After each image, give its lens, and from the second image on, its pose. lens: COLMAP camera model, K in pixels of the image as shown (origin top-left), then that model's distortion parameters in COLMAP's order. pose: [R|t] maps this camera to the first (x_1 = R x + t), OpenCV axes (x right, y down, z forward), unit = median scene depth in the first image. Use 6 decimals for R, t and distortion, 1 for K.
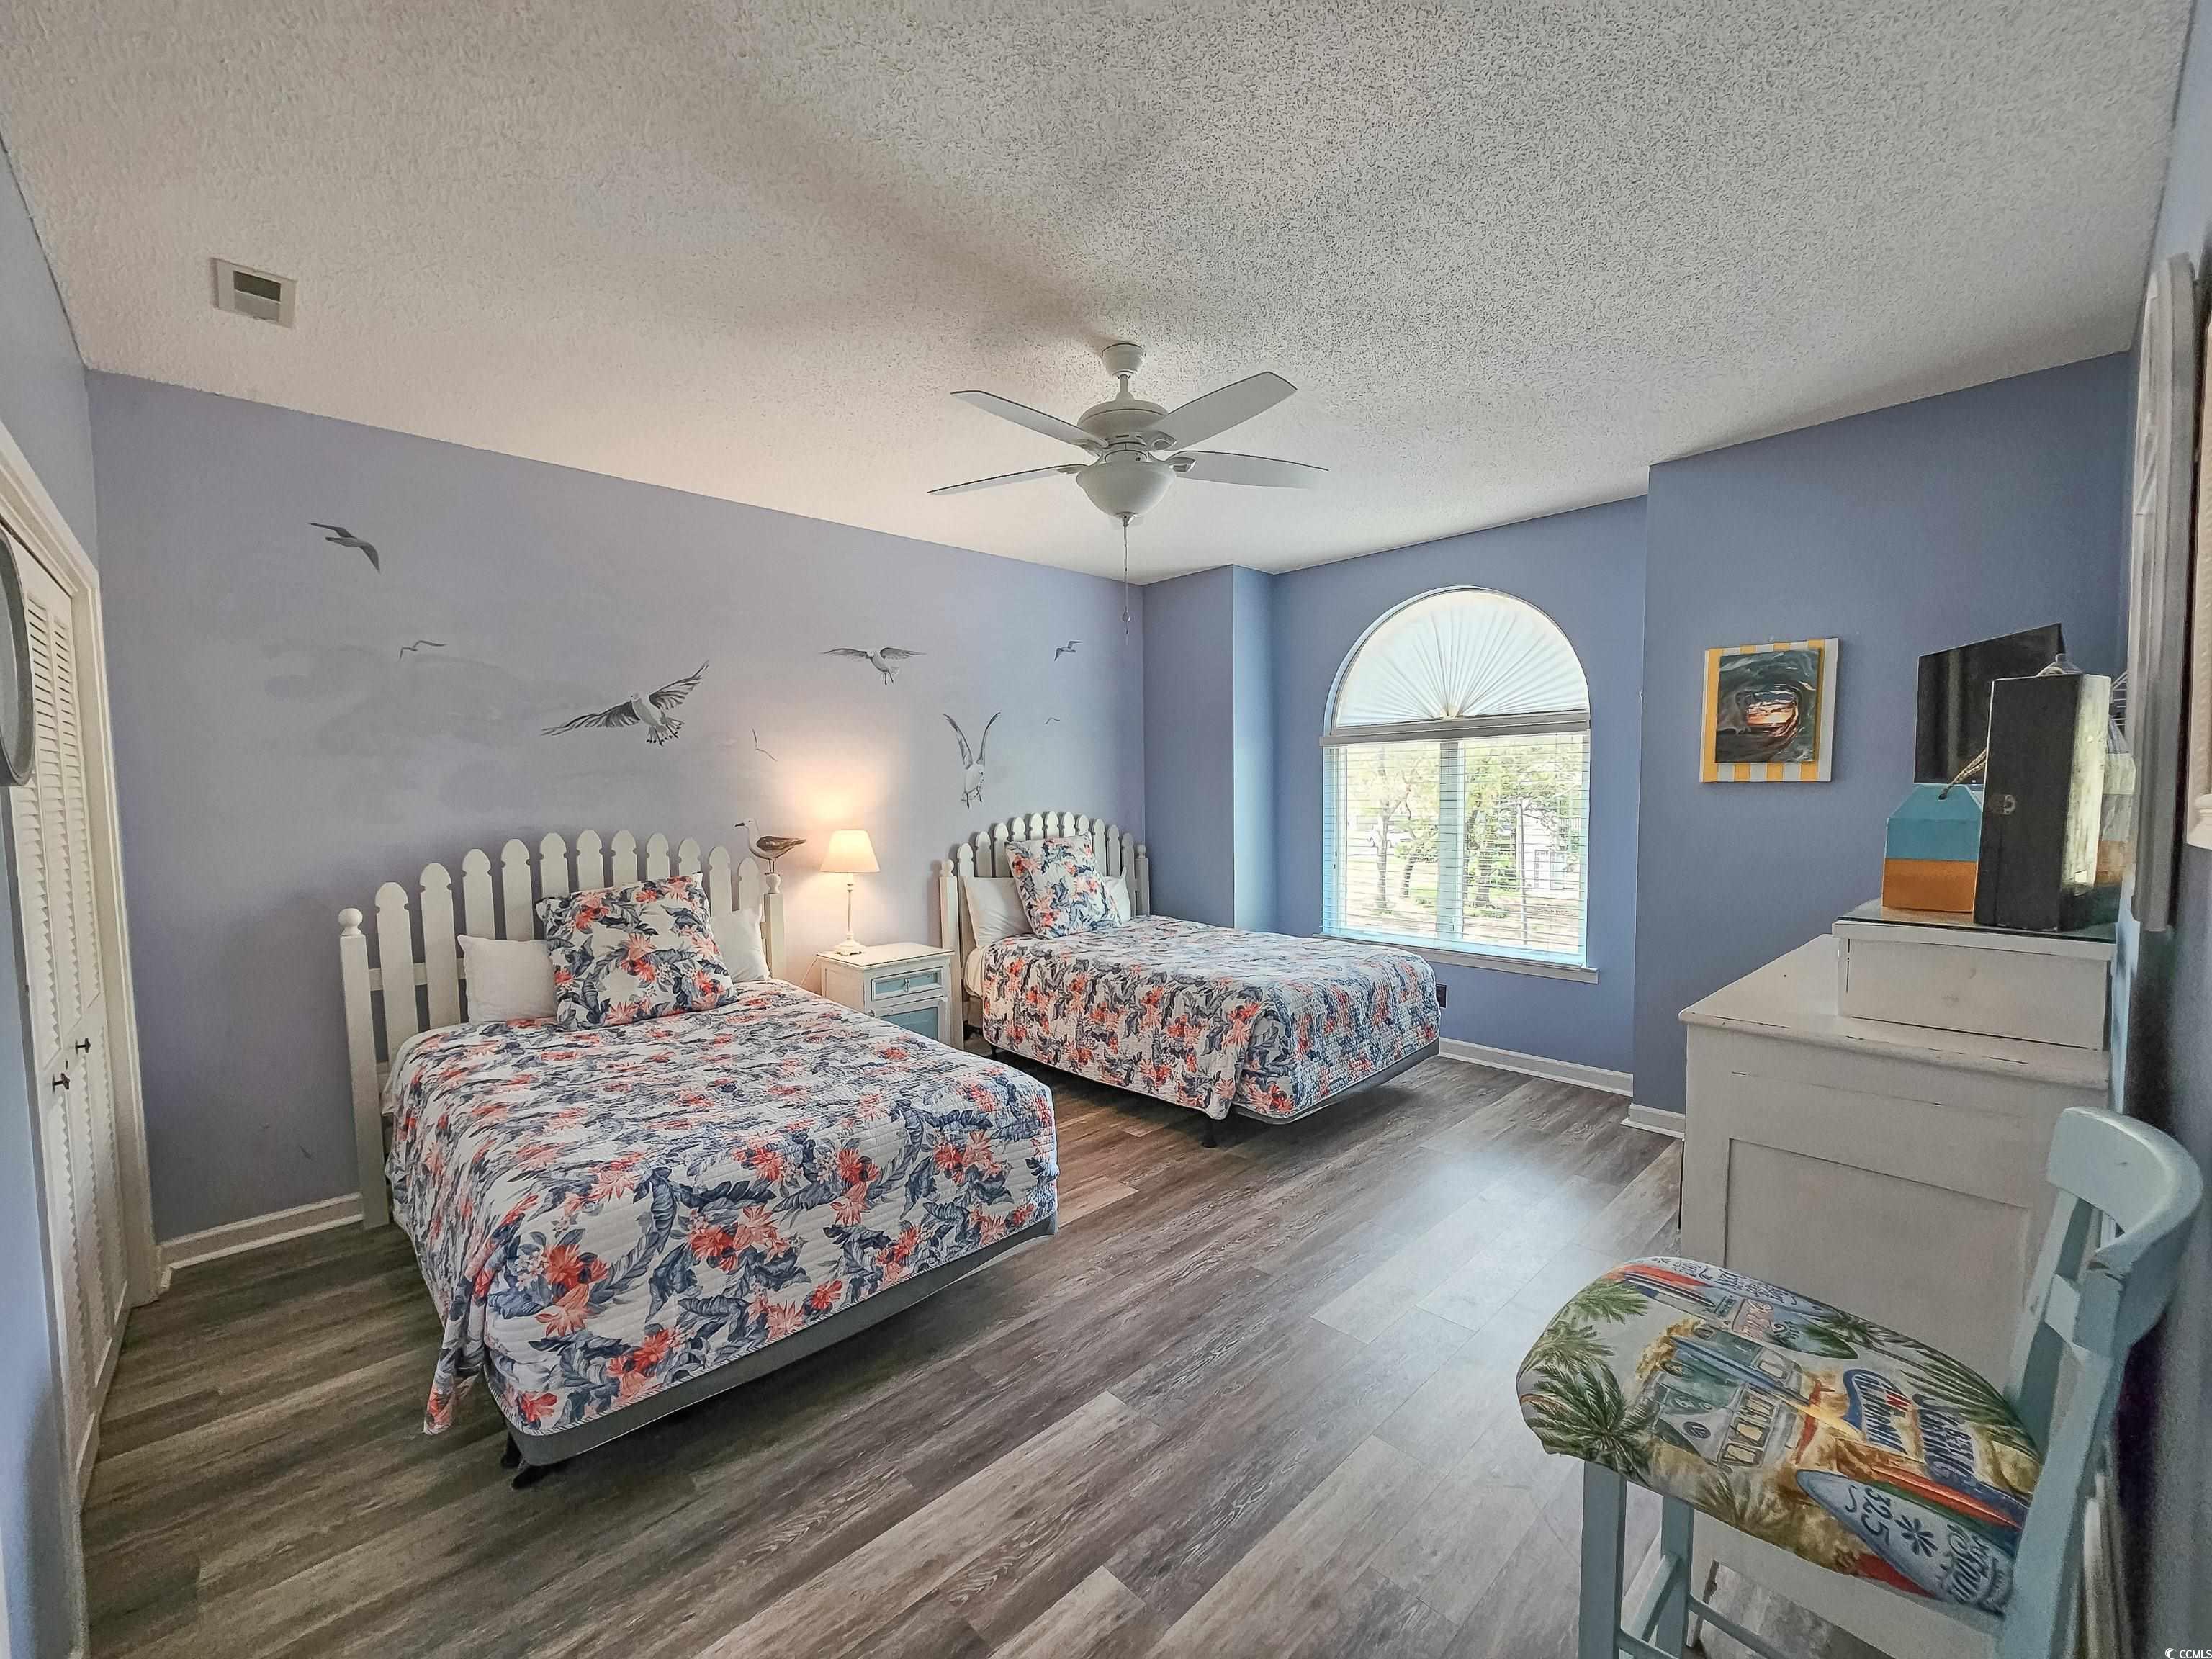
lens RADIAL K [[899.8, 0, 1109.1], [0, 899.8, 842.8], [0, 0, 1]] dist [-0.003571, 0.000055]
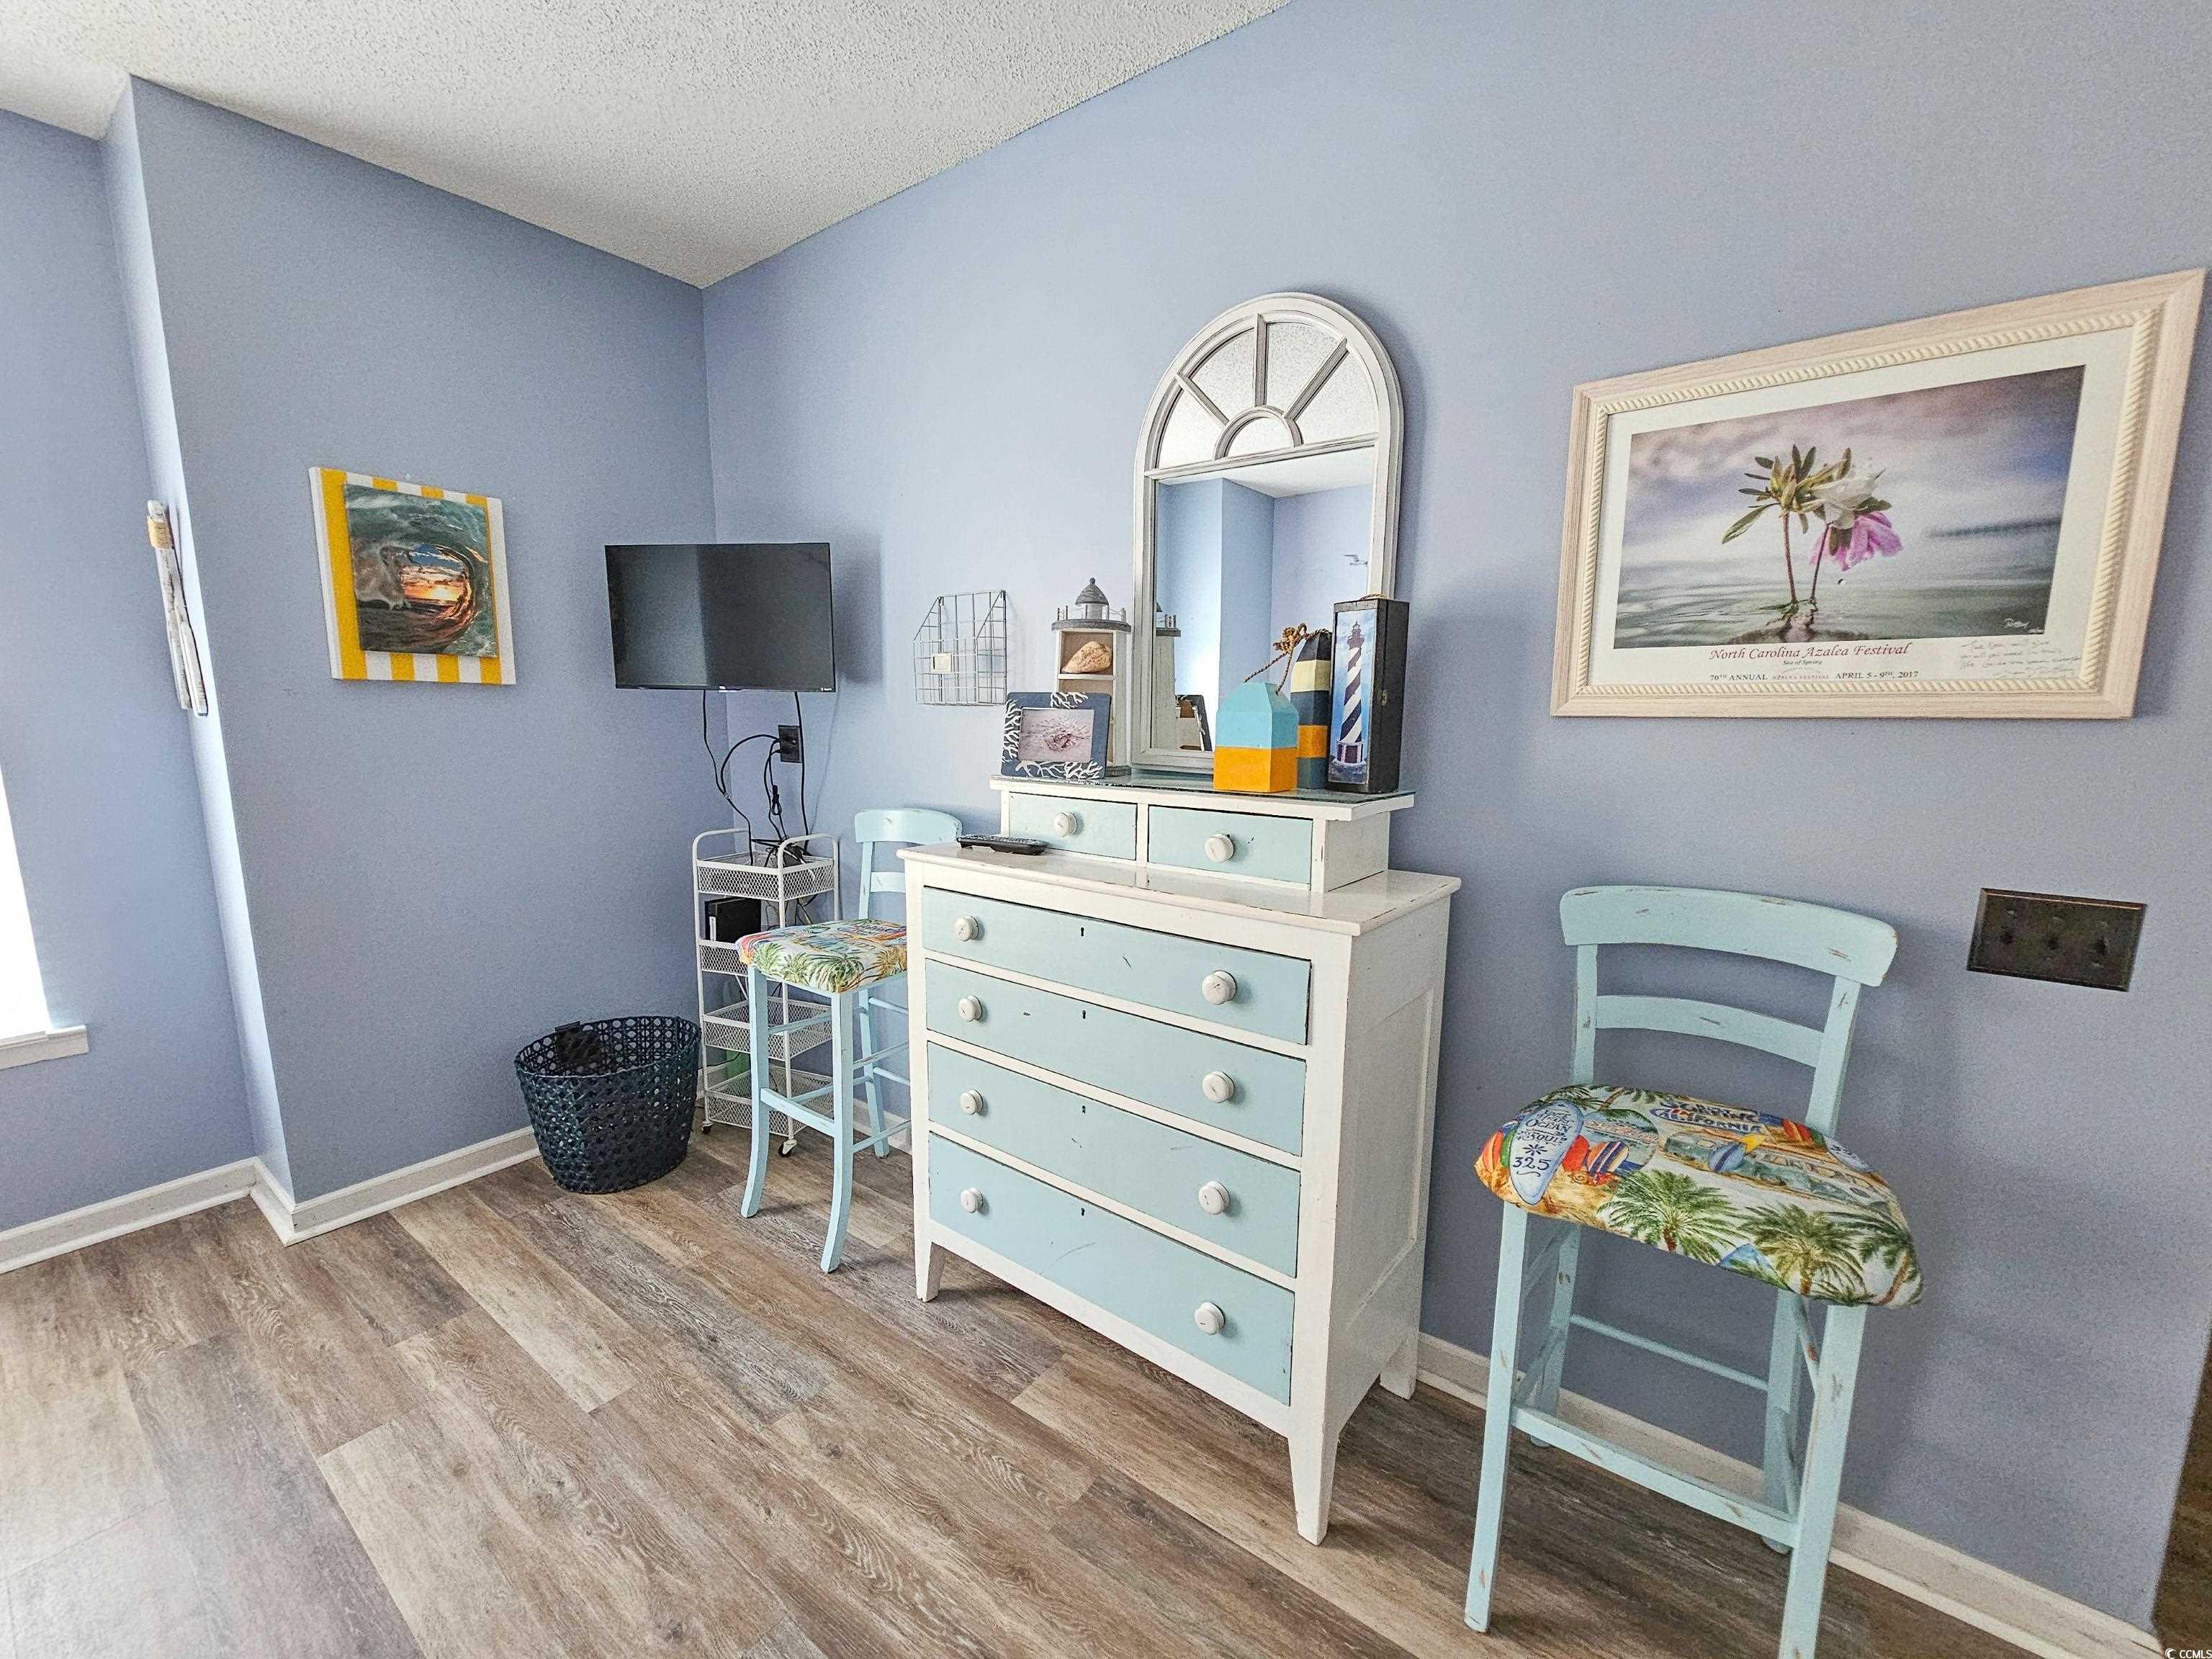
lens RADIAL K [[899.8, 0, 1121.7], [0, 899.8, 843.3], [0, 0, 1]] dist [-0.003571, 0.000055]
pose [[-0.168561, -0.145708, 0.974862, -0.202097], [0.055470, 0.986044, 0.156970, -0.051355], [-0.984129, 0.080535, -0.158126, 1.341593]]
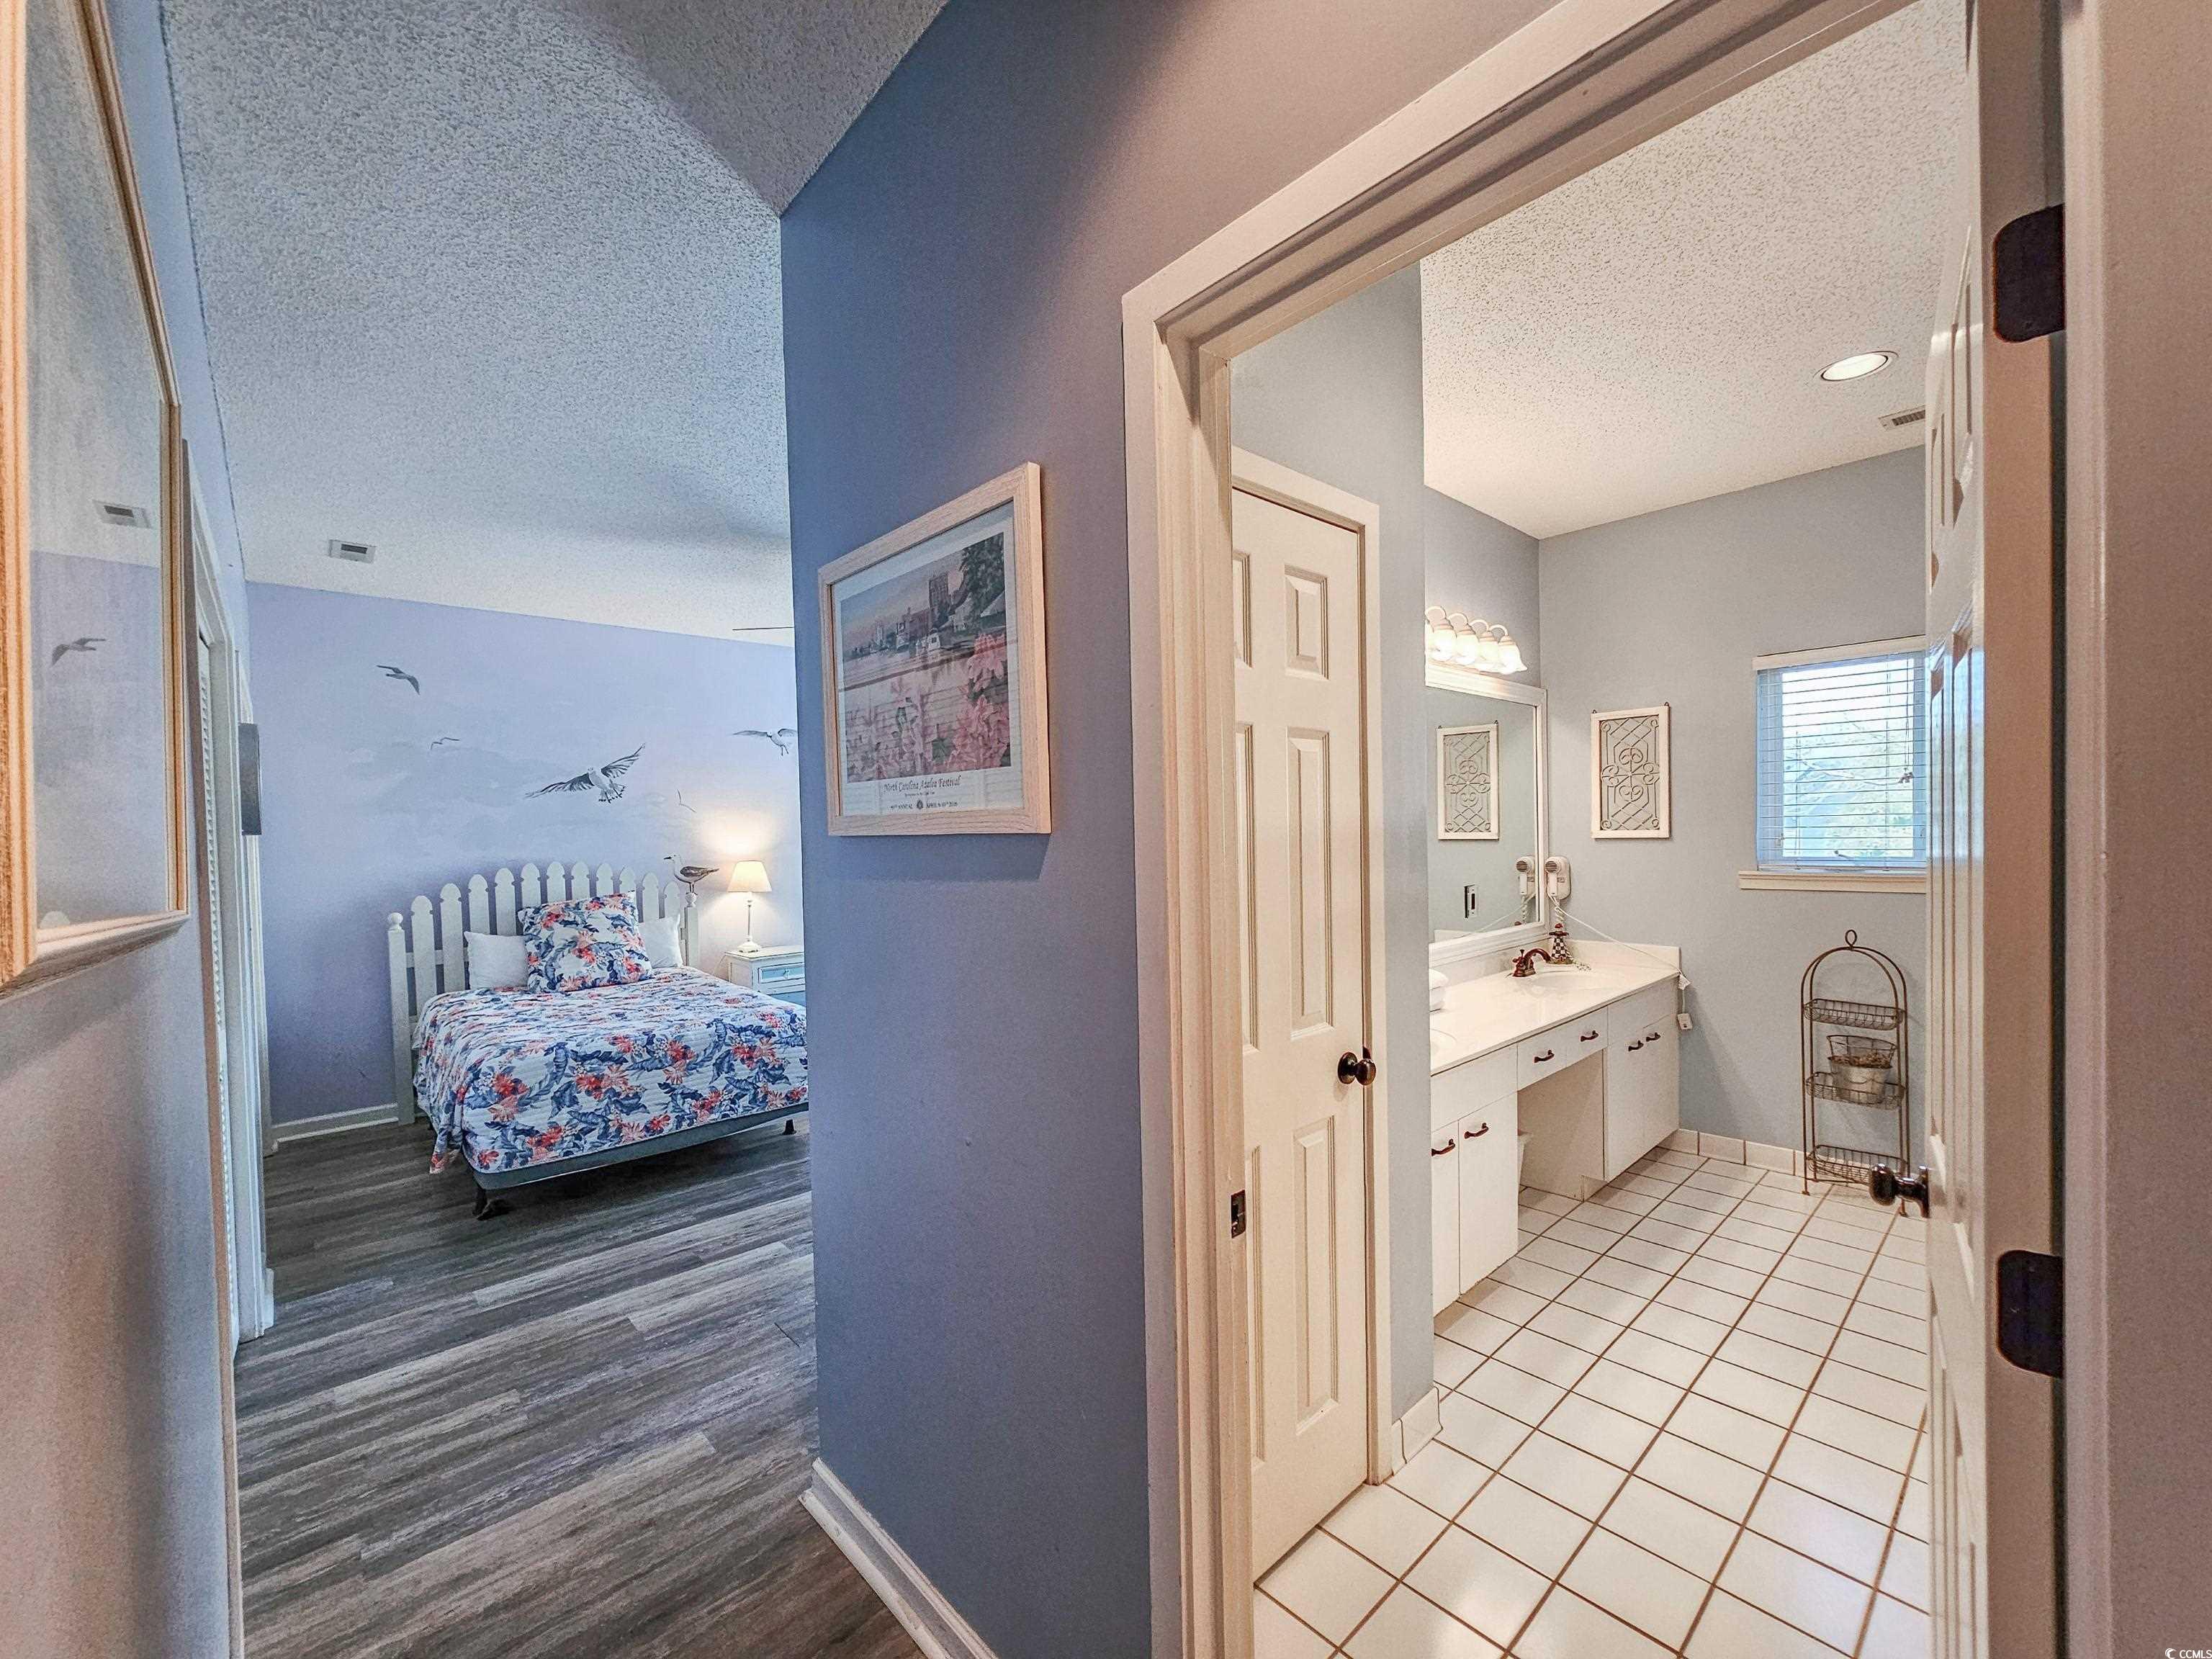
lens RADIAL K [[899.8, 0, 1111.6], [0, 899.8, 843.5], [0, 0, 1]] dist [-0.003571, 0.000055]
pose [[0.999682, -0.009349, -0.023404, 0.527183], [0.008332, 0.999033, -0.043175, 0.039246], [0.023785, 0.042966, 0.998793, -0.644812]]
